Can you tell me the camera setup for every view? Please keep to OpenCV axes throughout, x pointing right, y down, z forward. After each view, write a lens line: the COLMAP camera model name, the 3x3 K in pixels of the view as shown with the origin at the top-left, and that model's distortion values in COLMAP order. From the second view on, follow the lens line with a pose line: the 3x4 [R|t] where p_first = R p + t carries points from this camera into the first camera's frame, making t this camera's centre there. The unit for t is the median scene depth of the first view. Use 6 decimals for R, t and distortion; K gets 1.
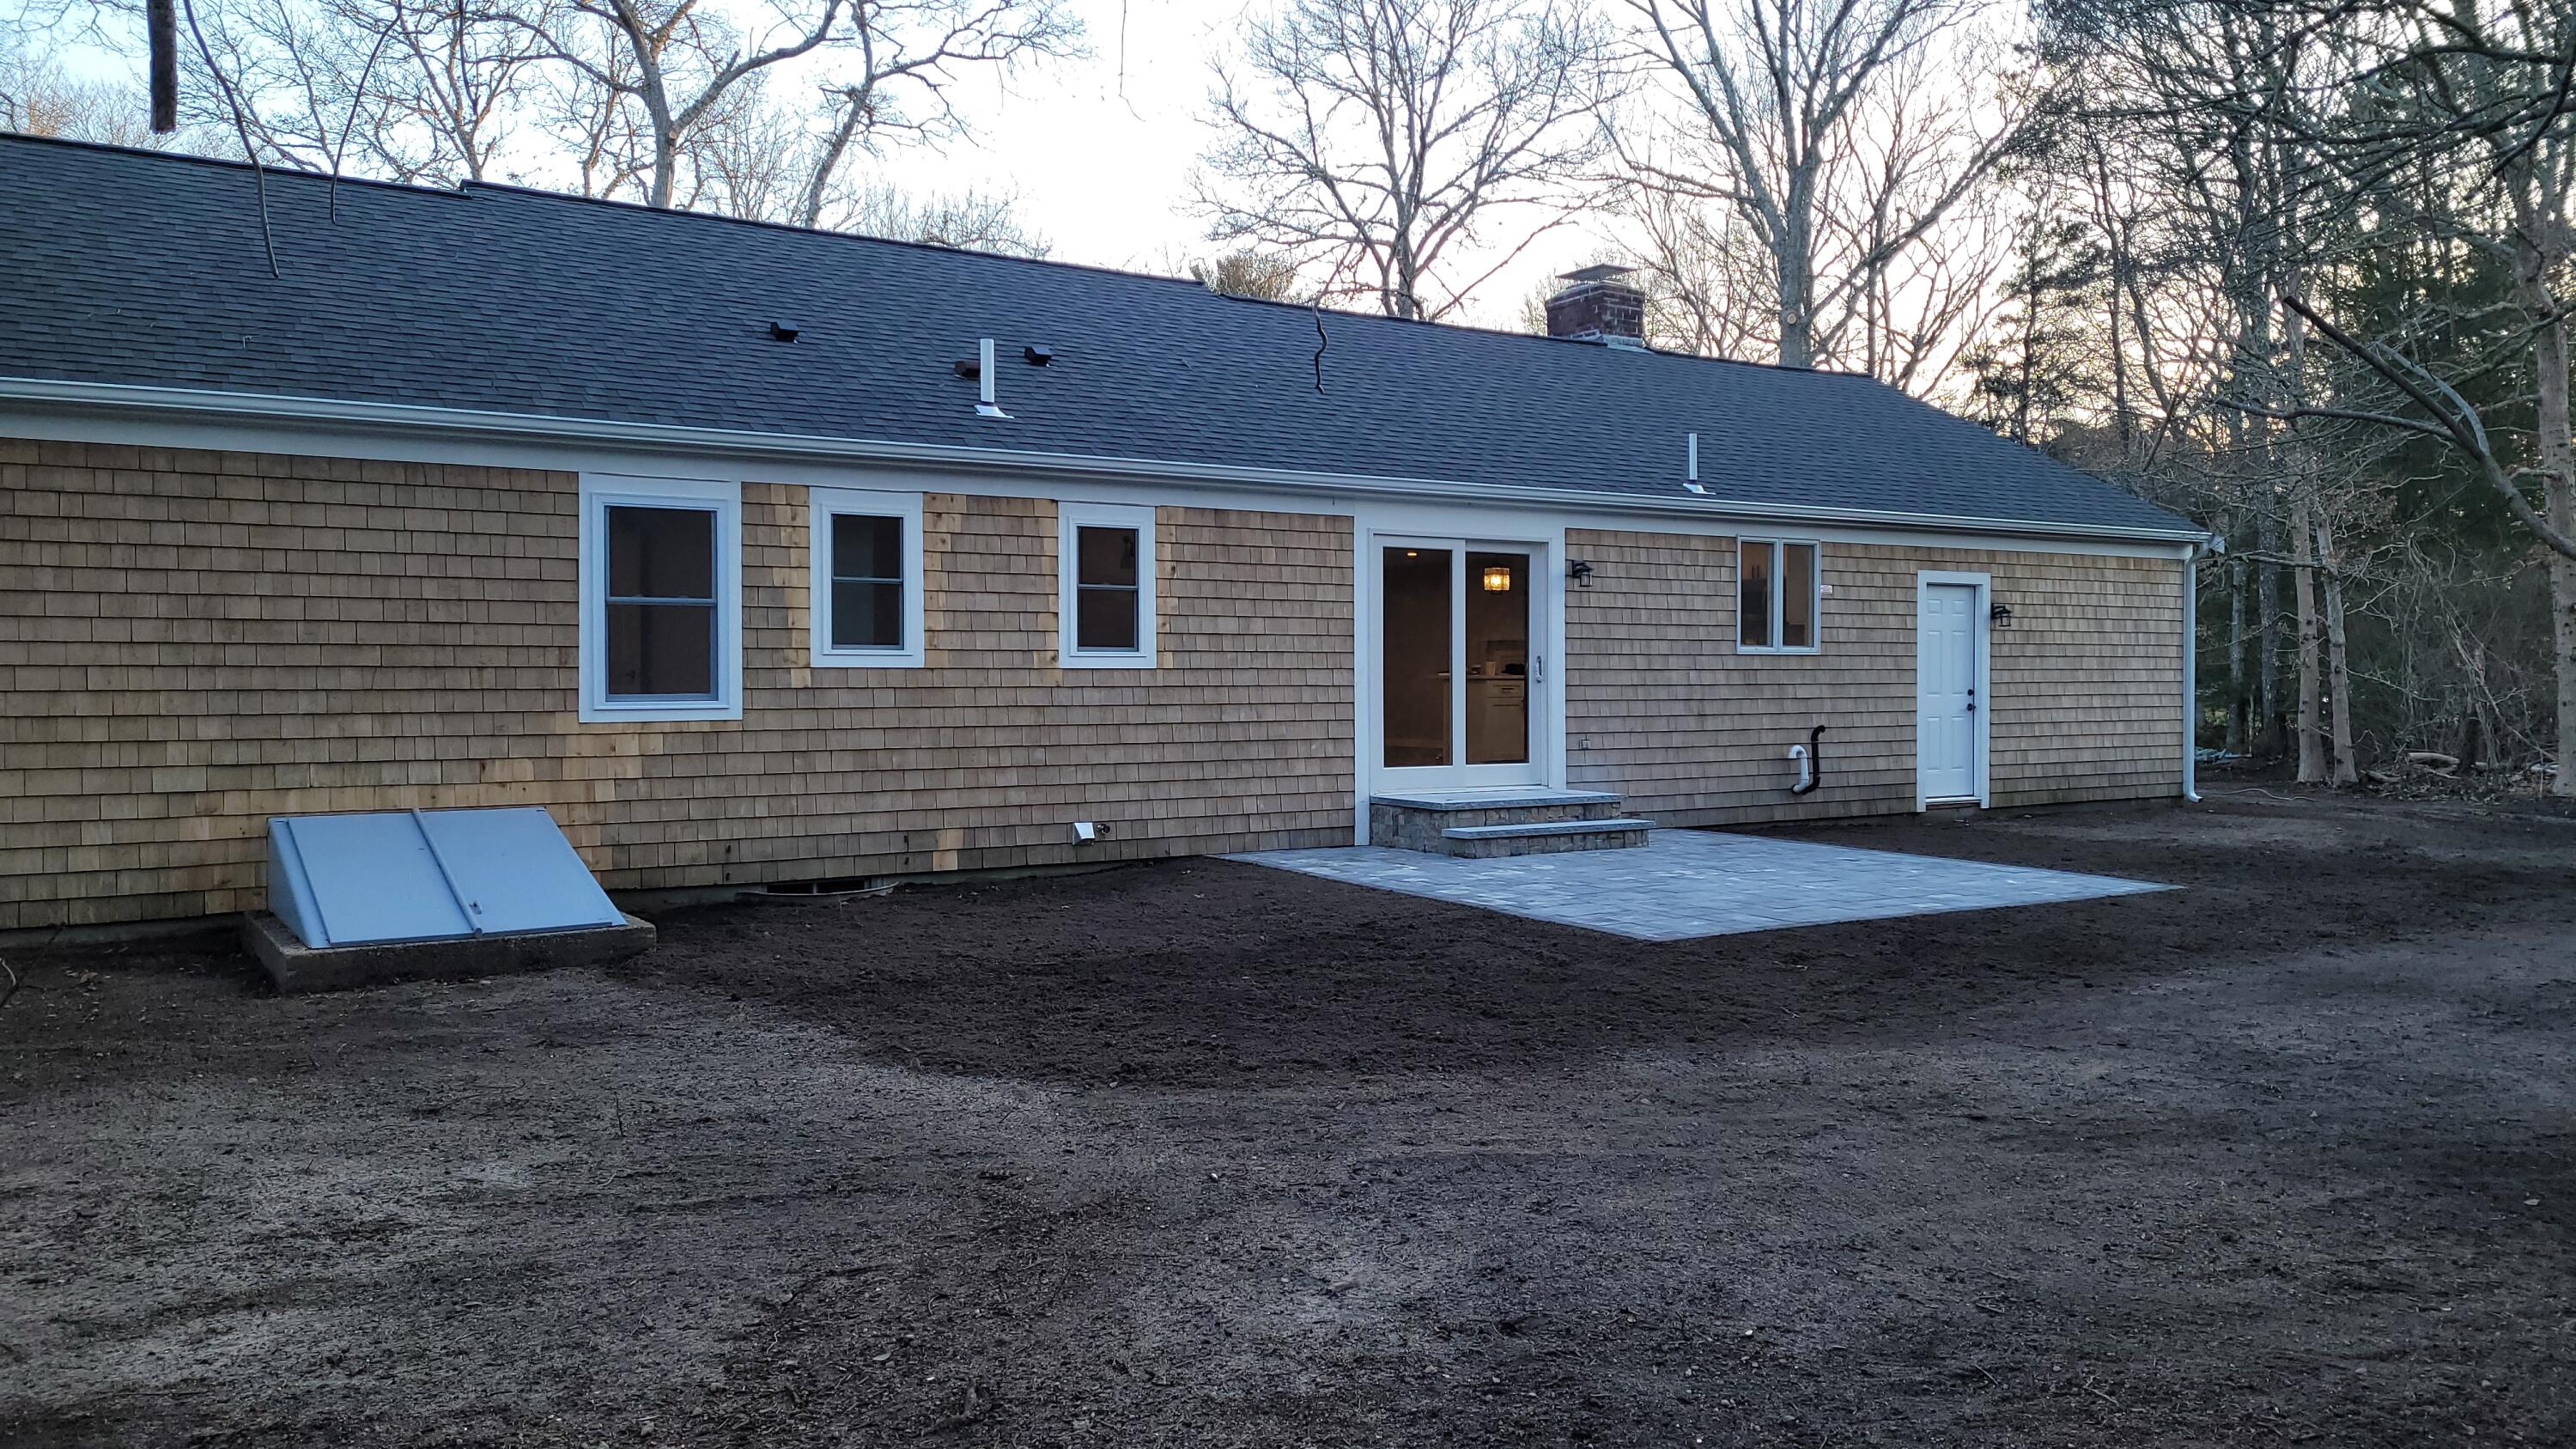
lens RADIAL K [[1923.0, 0, 1289.3], [0, 1923.0, 708.3], [0, 0, 1]] dist [0.072485, -0.061263]
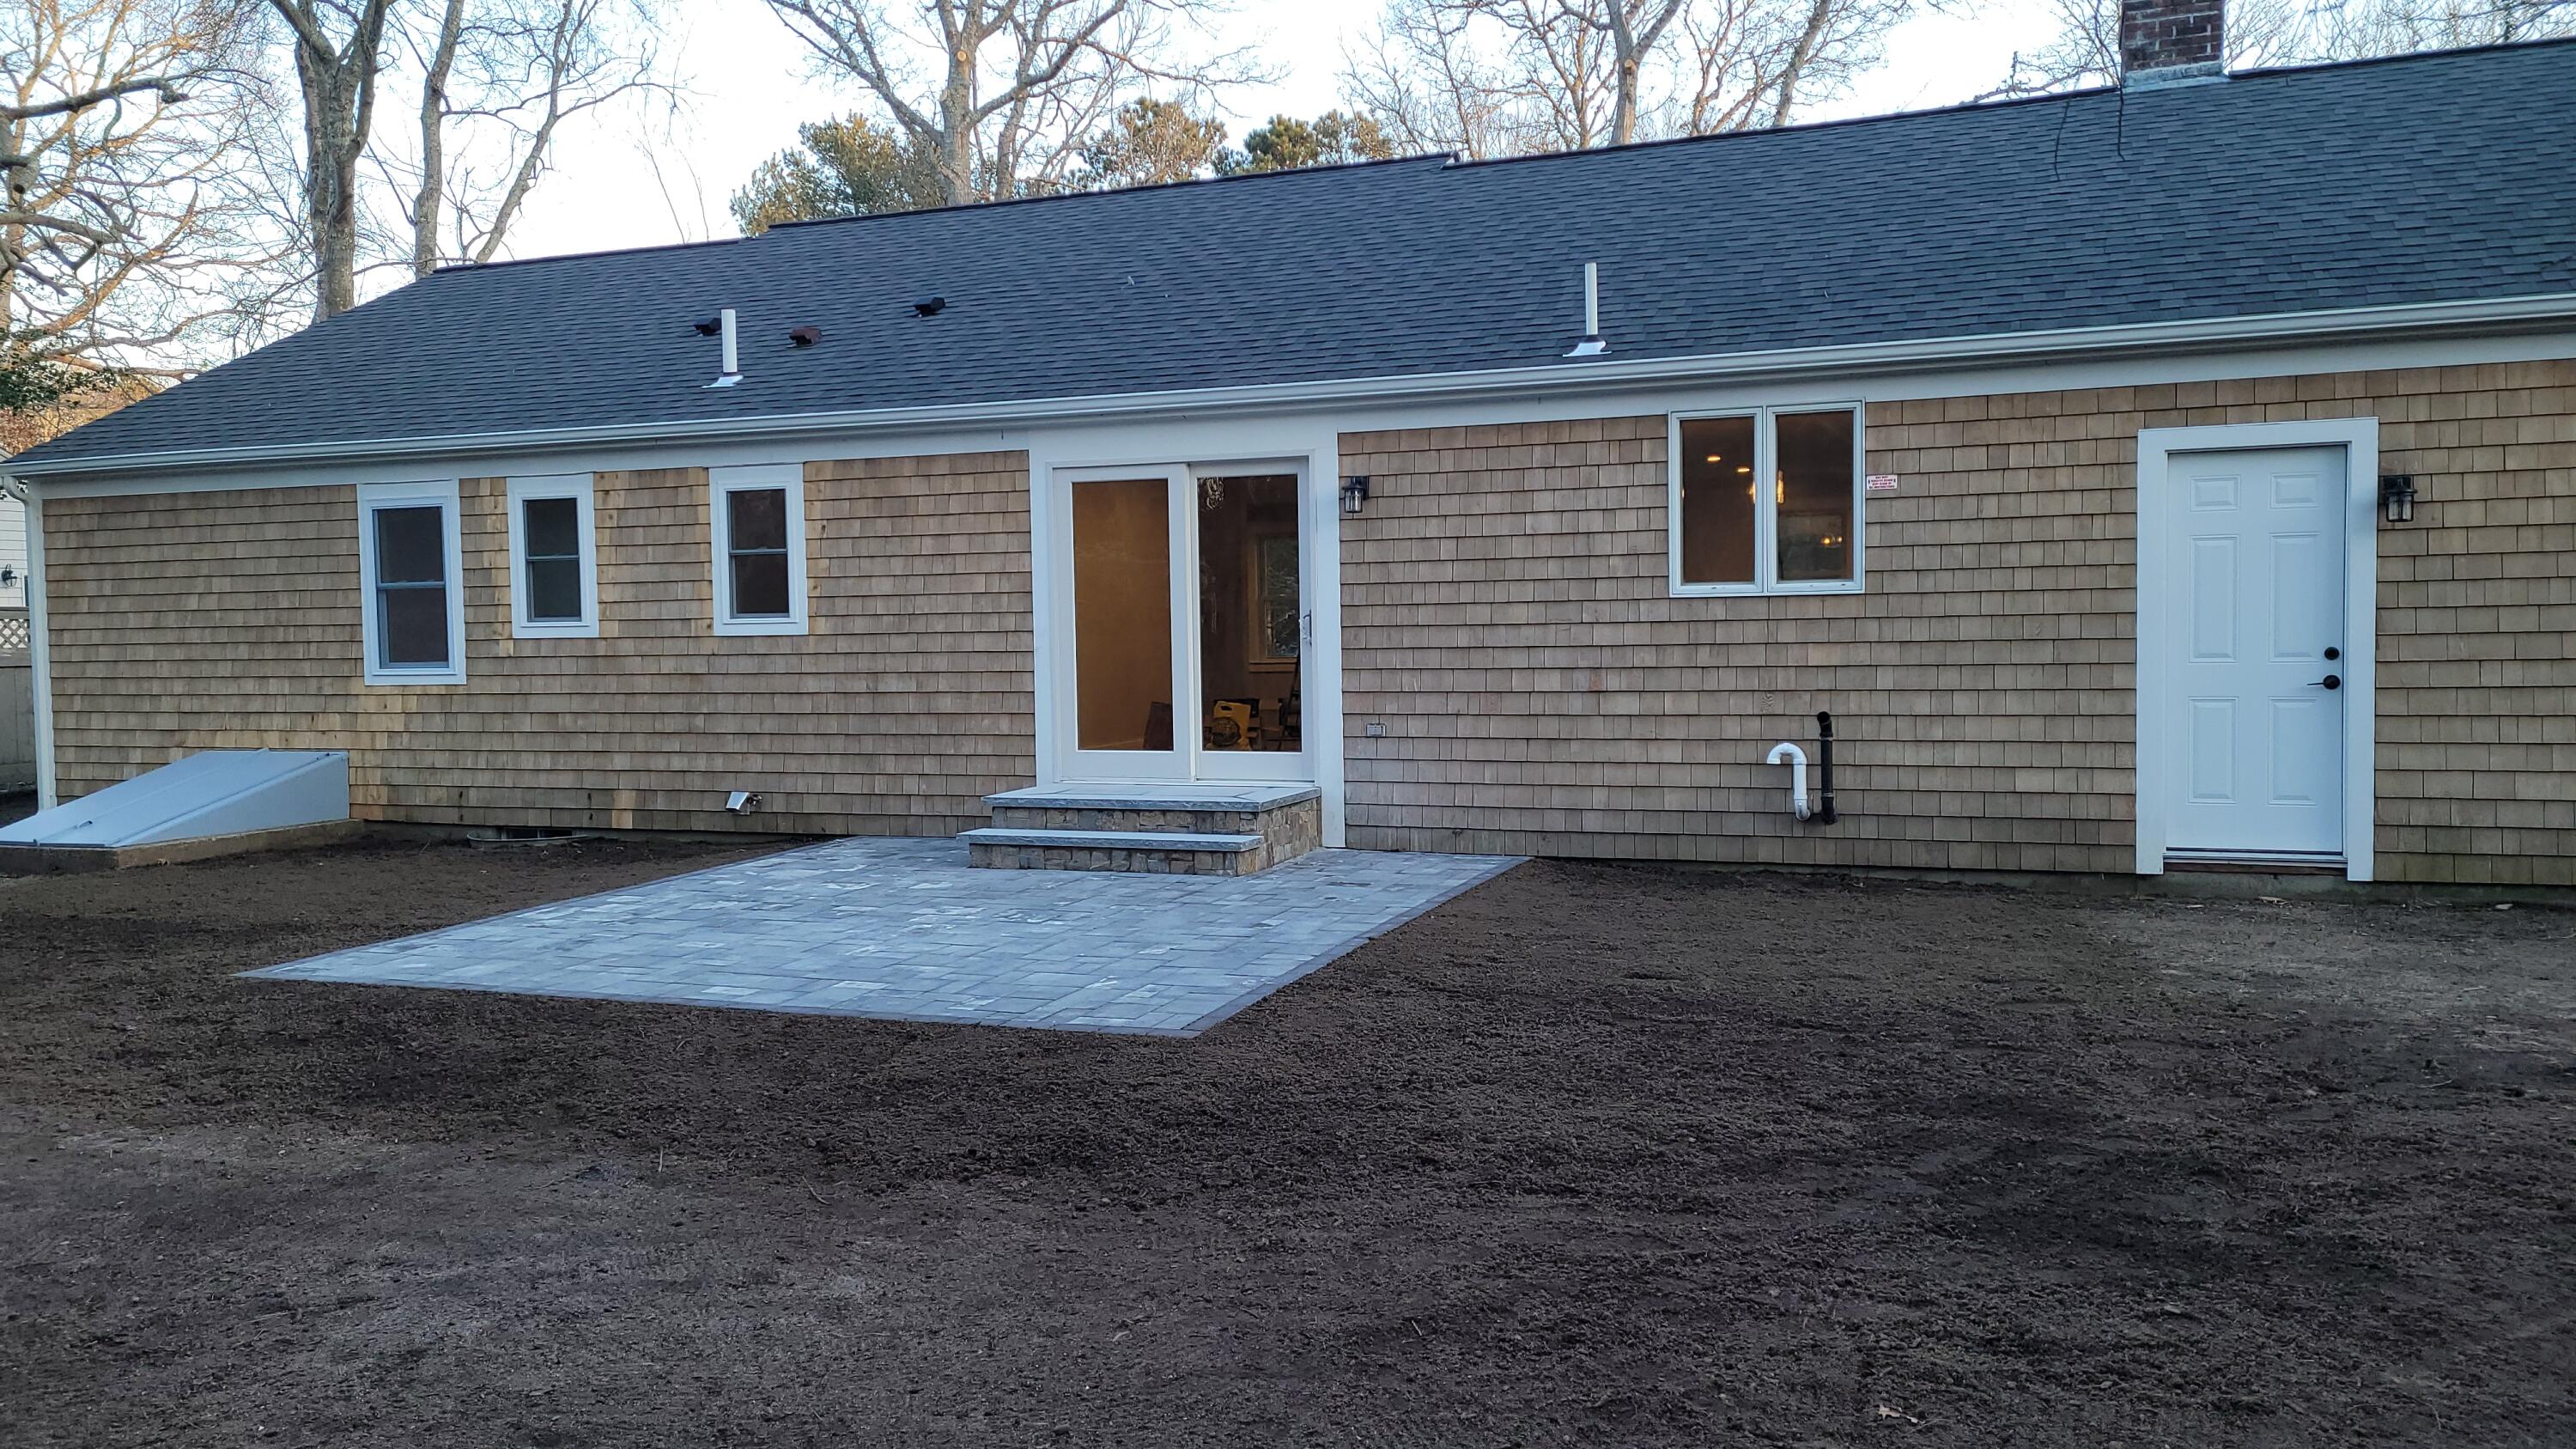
lens RADIAL K [[1923.0, 0, 1289.3], [0, 1923.0, 708.3], [0, 0, 1]] dist [0.072485, -0.061263]
pose [[0.571173, 0.029067, -0.820315, 0.864353], [0.003514, 0.999277, 0.037855, -0.020047], [0.820822, -0.024505, 0.570658, 0.665093]]
